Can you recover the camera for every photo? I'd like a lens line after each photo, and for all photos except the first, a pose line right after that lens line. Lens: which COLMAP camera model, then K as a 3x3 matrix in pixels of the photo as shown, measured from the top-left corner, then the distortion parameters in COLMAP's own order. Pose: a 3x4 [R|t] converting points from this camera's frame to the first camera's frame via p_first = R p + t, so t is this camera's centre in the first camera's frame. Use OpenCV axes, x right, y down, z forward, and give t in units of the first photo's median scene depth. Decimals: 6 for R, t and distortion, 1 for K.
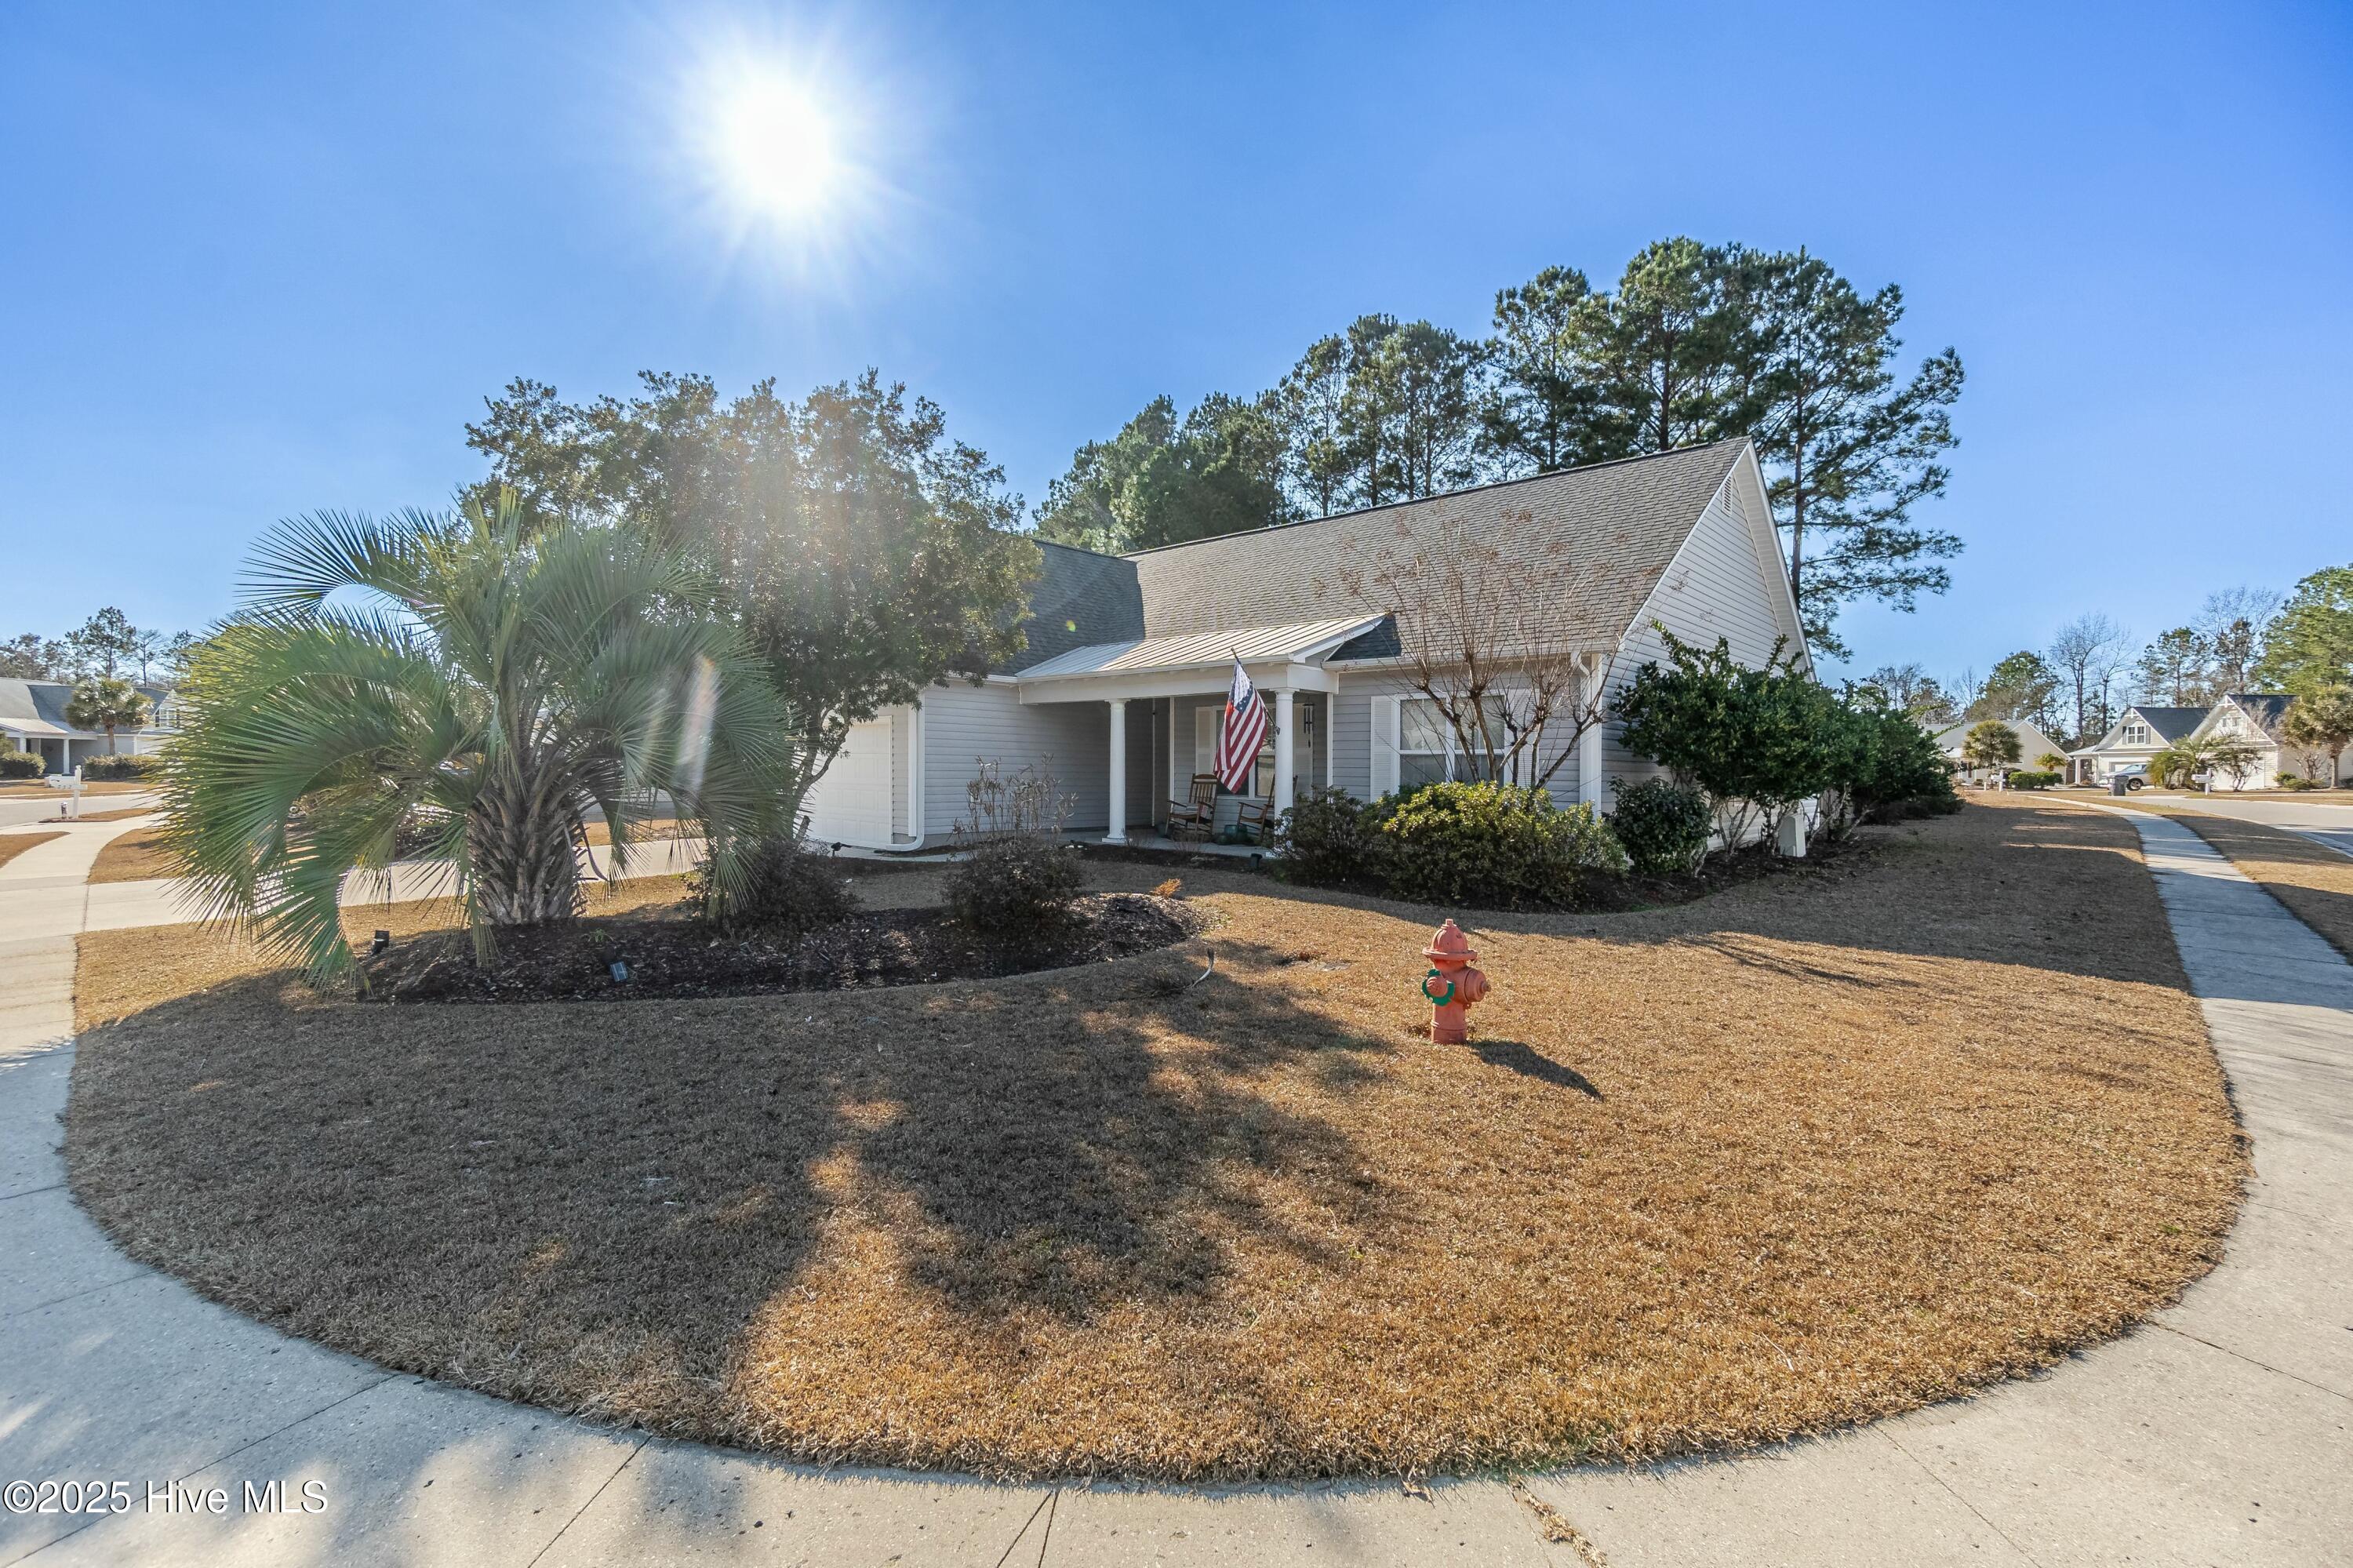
lens RADIAL K [[1050.7, 0, 1172.3], [0, 1050.7, 760.8], [0, 0, 1]] dist [-0.000008, 0.000369]
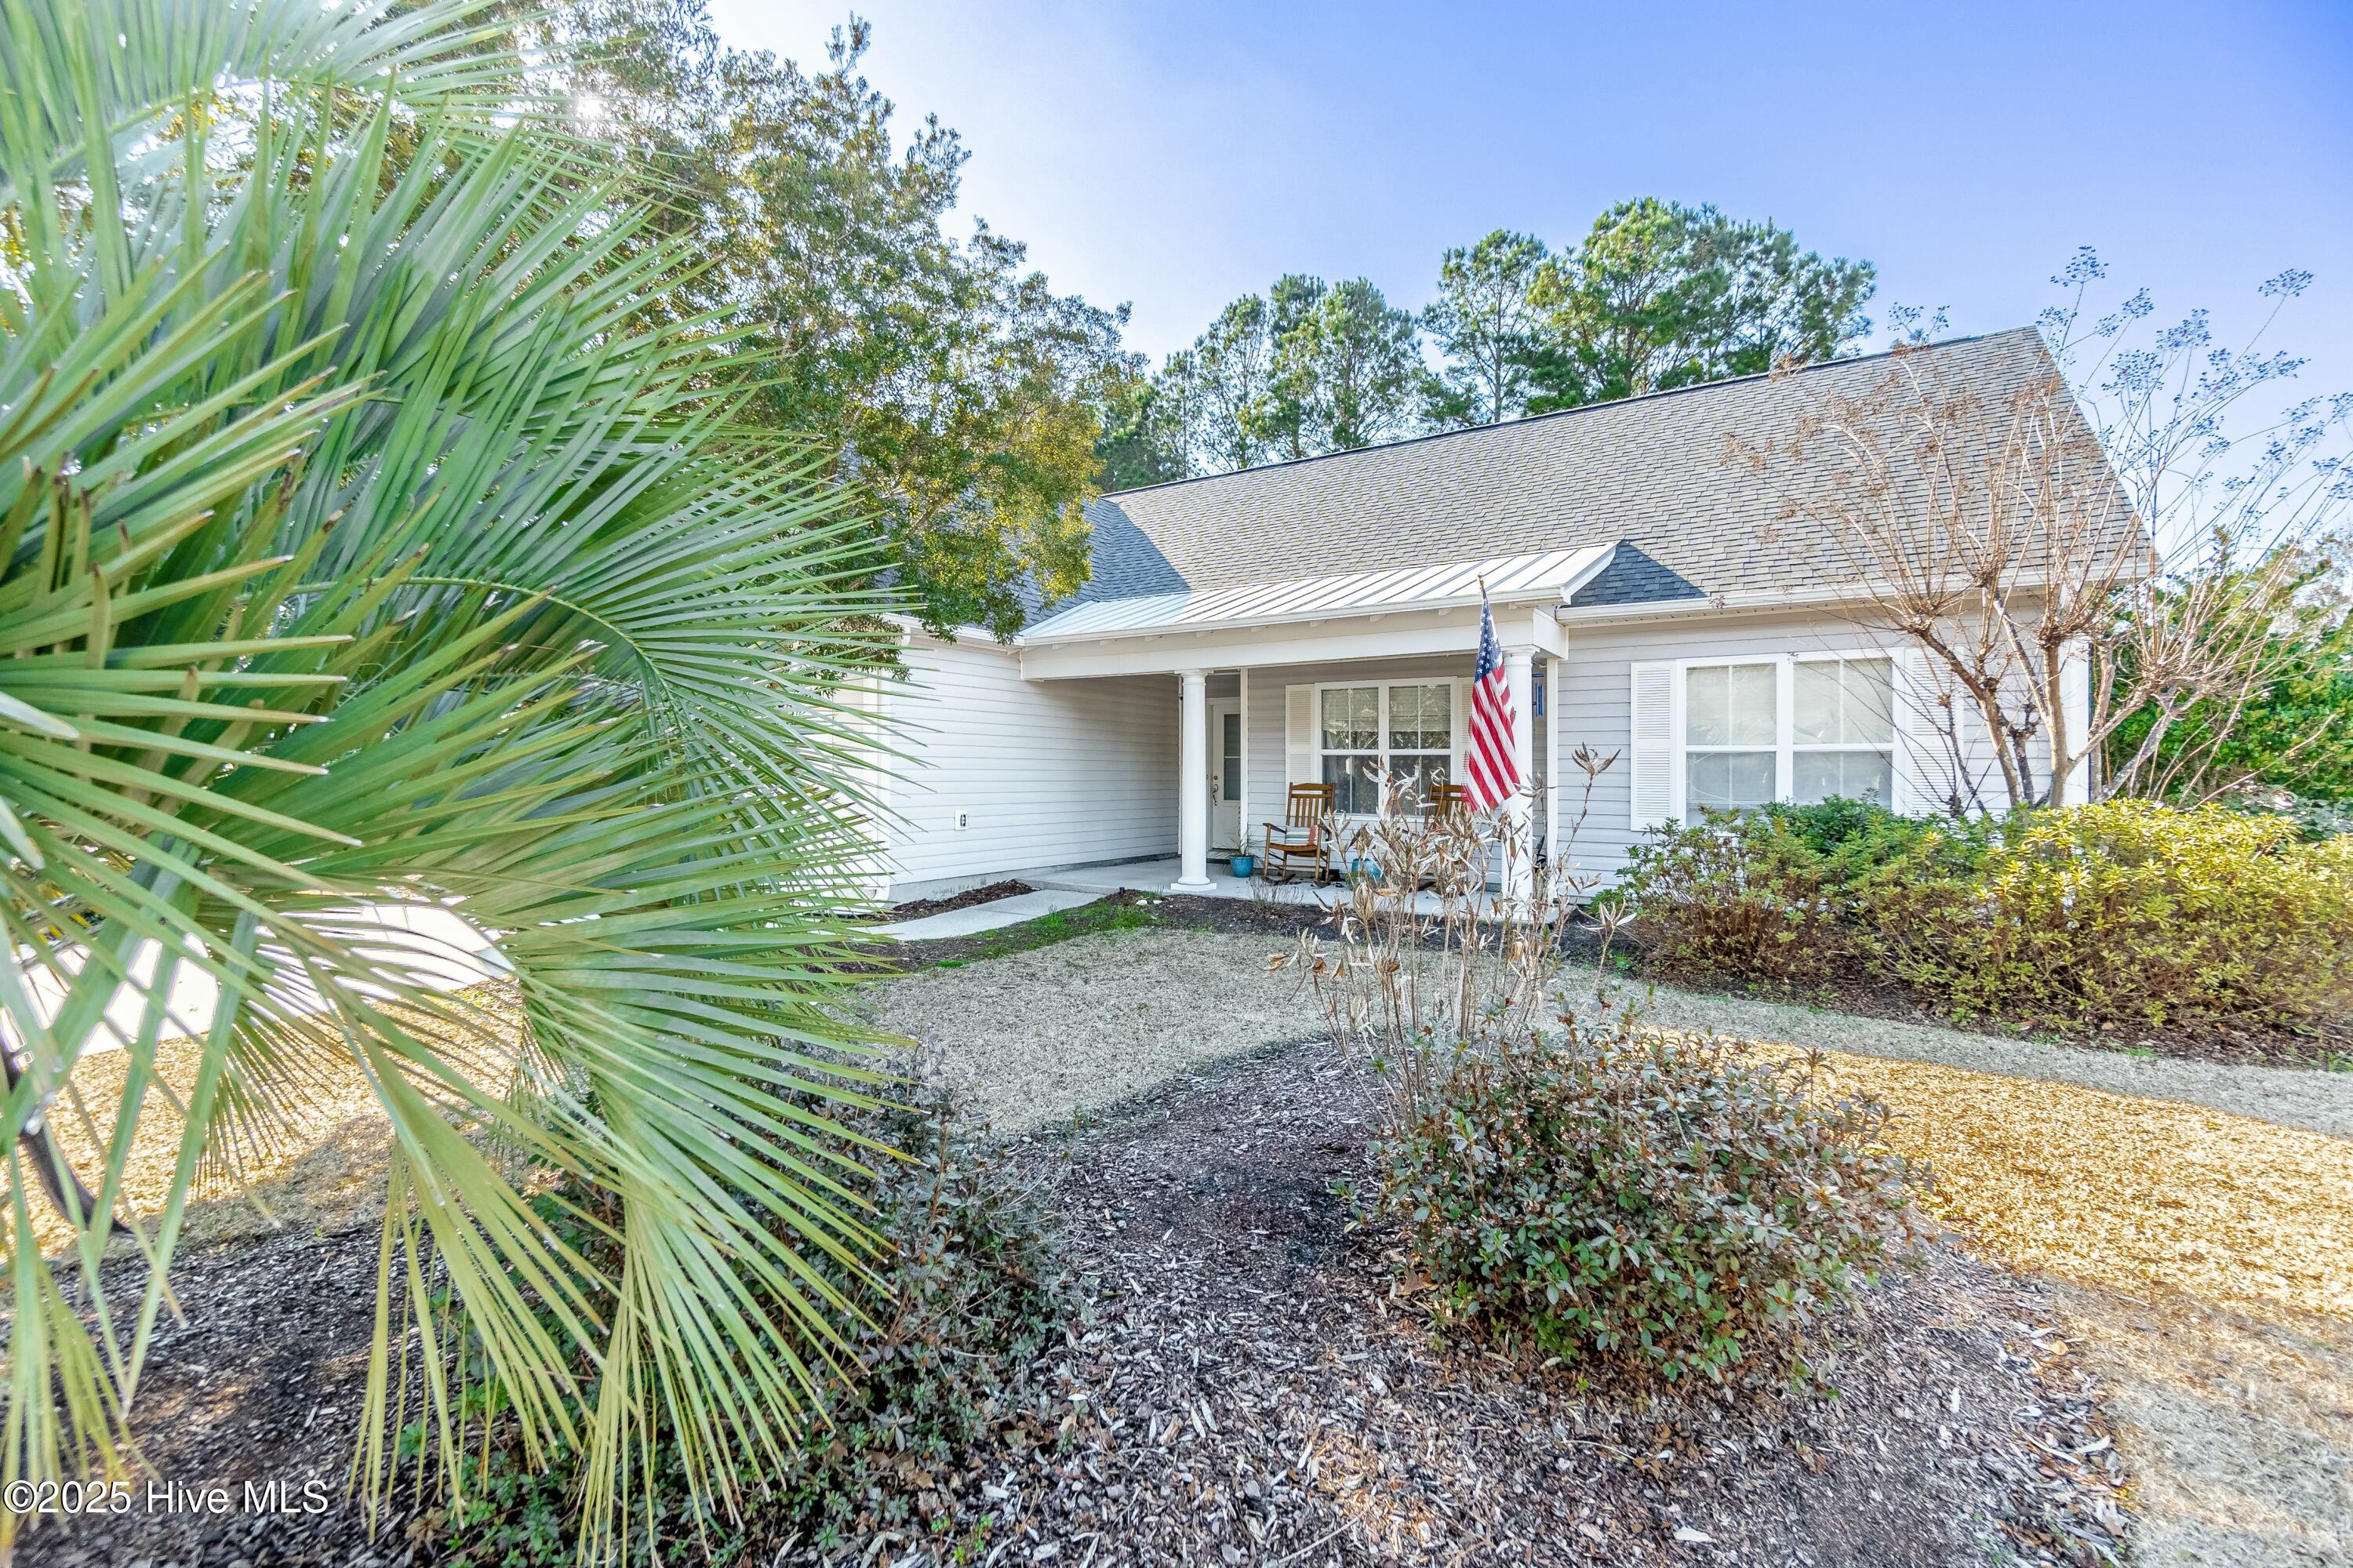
lens RADIAL K [[1021.6, 0, 1168.7], [0, 1021.6, 740.7], [0, 0, 1]] dist [-0.001908, -0.000214]
pose [[0.984925, -0.002193, 0.172965, -0.082983], [0.006417, 0.999695, -0.023864, -0.000005], [-0.172860, 0.024614, 0.984639, 0.178979]]
